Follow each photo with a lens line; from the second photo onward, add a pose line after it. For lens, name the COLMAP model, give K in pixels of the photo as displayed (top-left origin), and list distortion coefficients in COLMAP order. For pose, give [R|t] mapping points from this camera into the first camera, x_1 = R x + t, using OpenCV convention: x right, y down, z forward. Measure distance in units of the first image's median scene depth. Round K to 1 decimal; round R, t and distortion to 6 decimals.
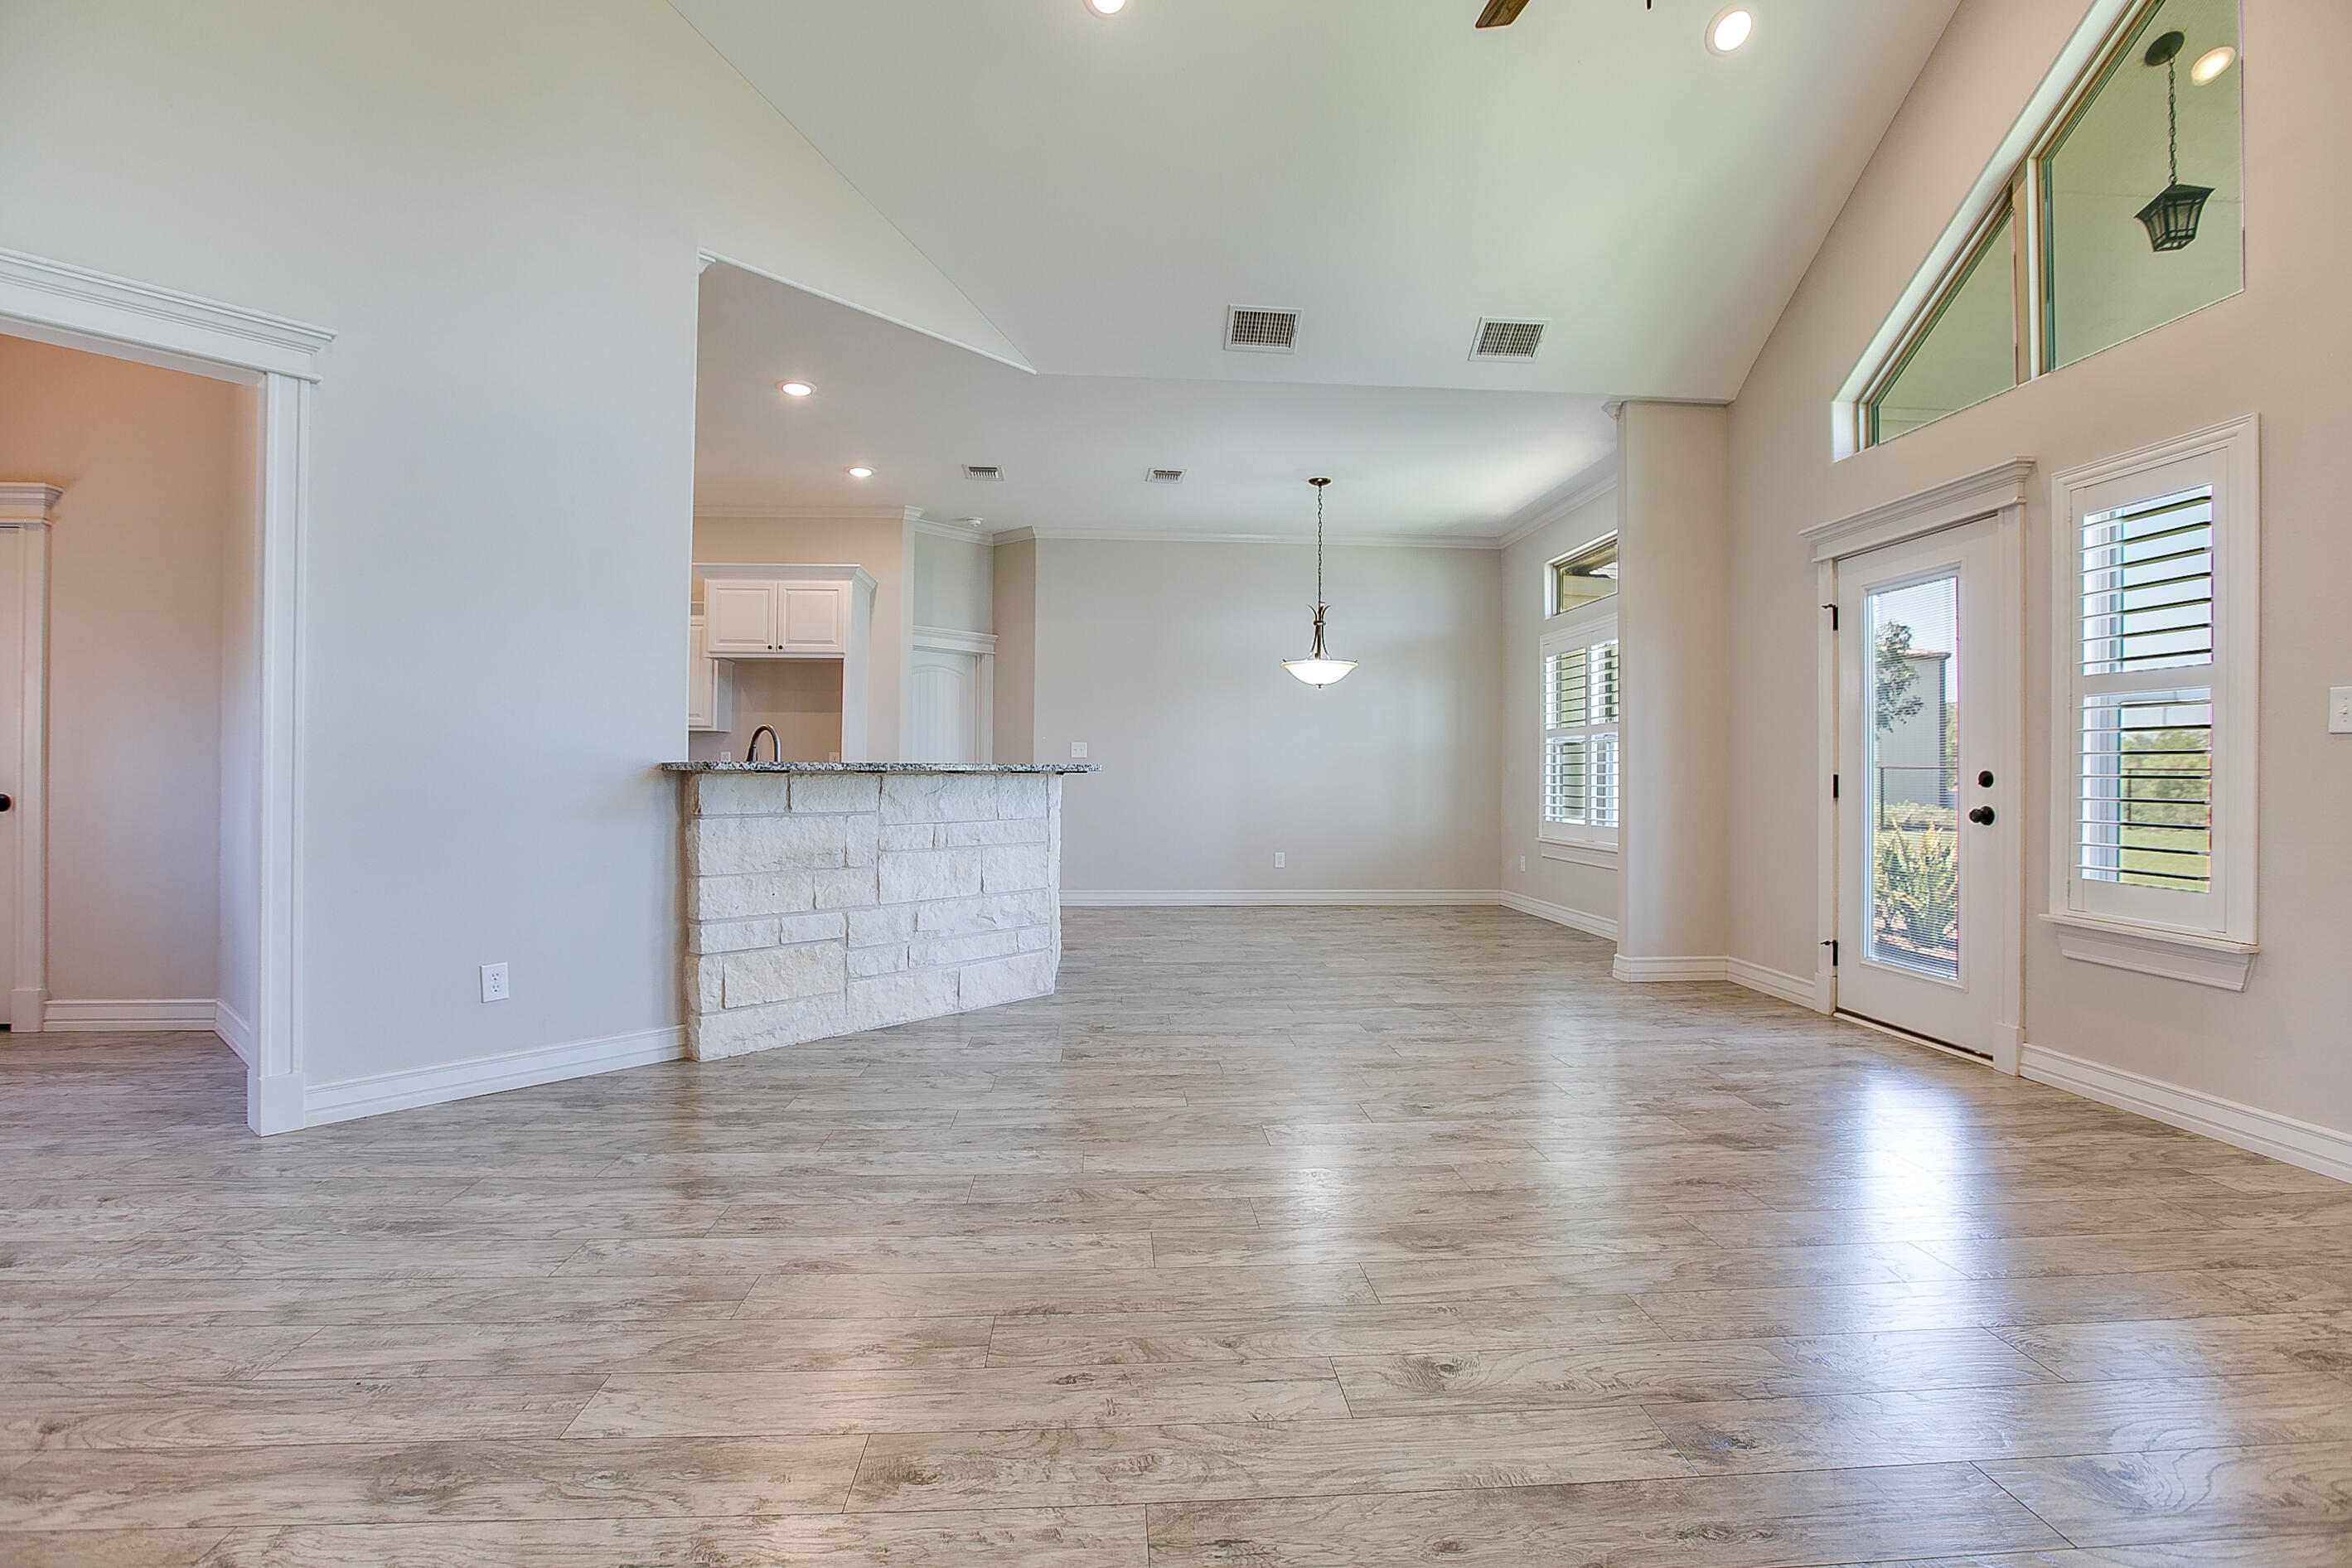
lens RADIAL K [[1107.7, 0, 1200.9], [0, 1107.7, 759.7], [0, 0, 1]] dist [-0.043645, 0.013028]
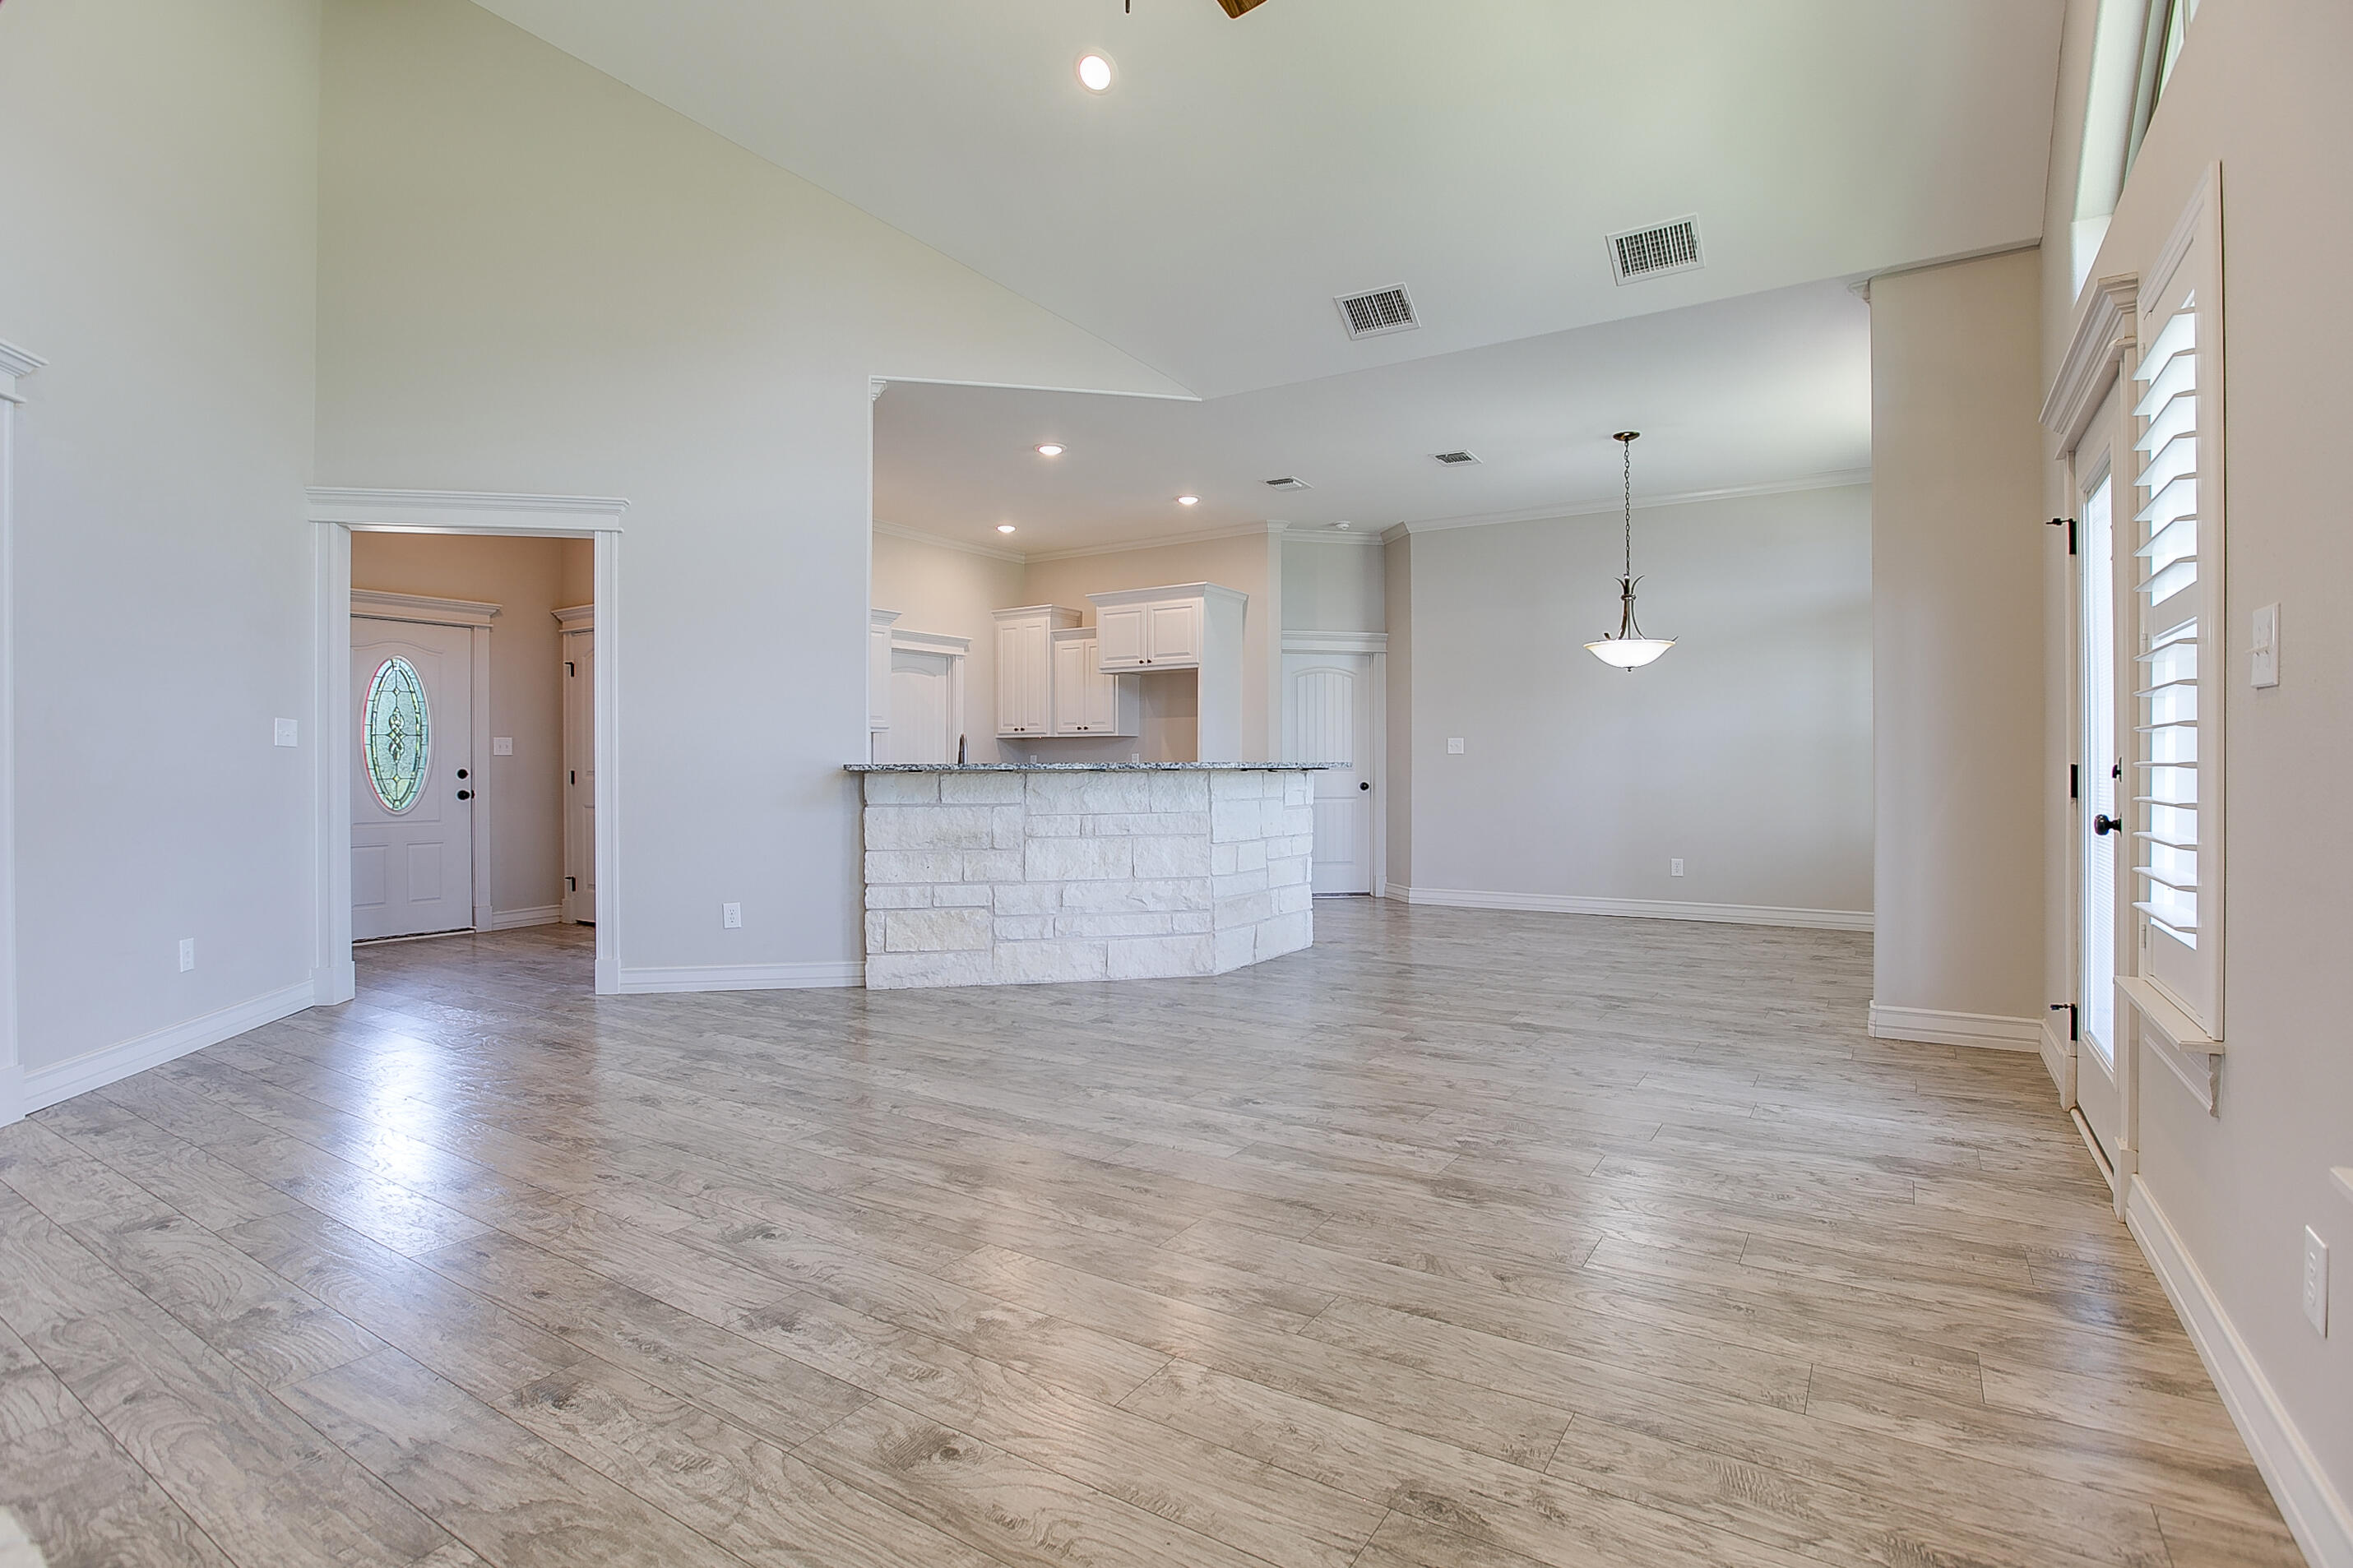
lens RADIAL K [[1153.3, 0, 1179.0], [0, 1153.3, 772.2], [0, 0, 1]] dist [-0.047748, 0.006496]
pose [[0.799029, -0.006546, -0.601256, 0.629563], [0.014590, 0.999857, 0.008504, 0.004544], [0.601115, -0.015567, 0.799011, 0.103795]]
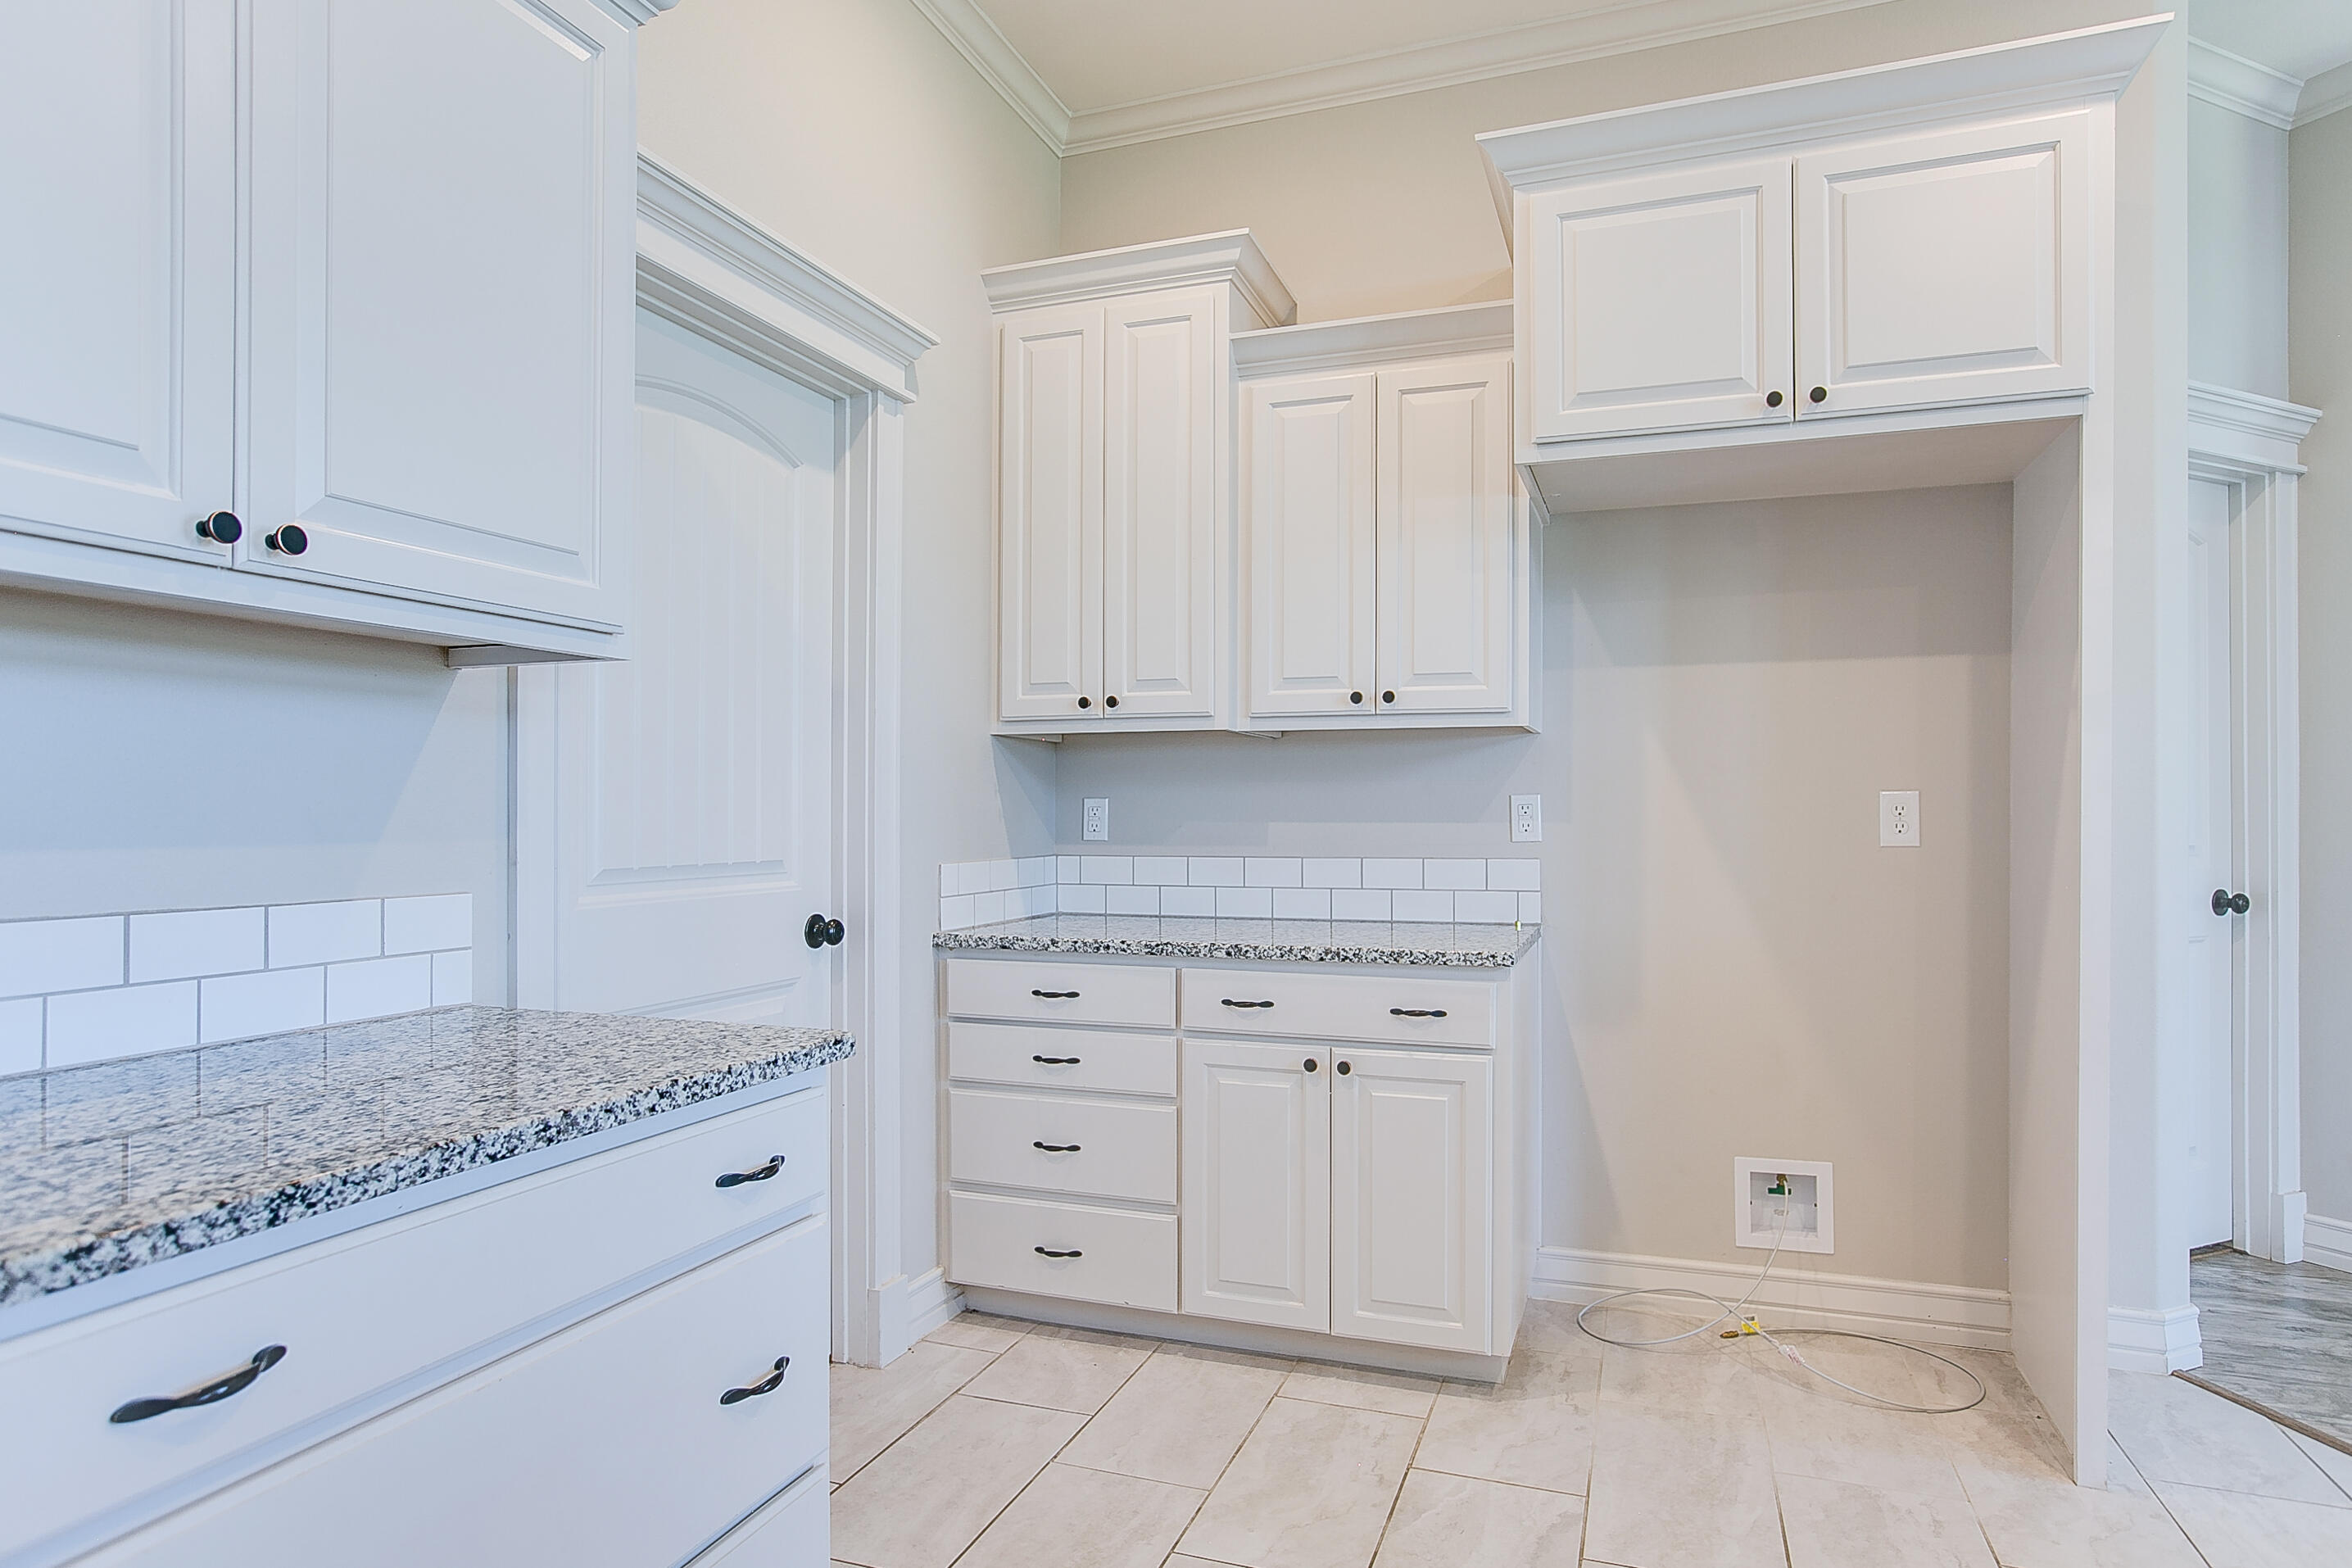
lens RADIAL K [[1340.6, 0, 1137.4], [0, 1340.6, 805.4], [0, 0, 1]] dist [-0.035730, 0.006783]
pose [[0.902244, -0.008834, -0.431135, -0.704349], [0.008500, 0.999960, -0.002702, -0.008571], [0.431141, -0.001227, 0.902284, 1.133292]]
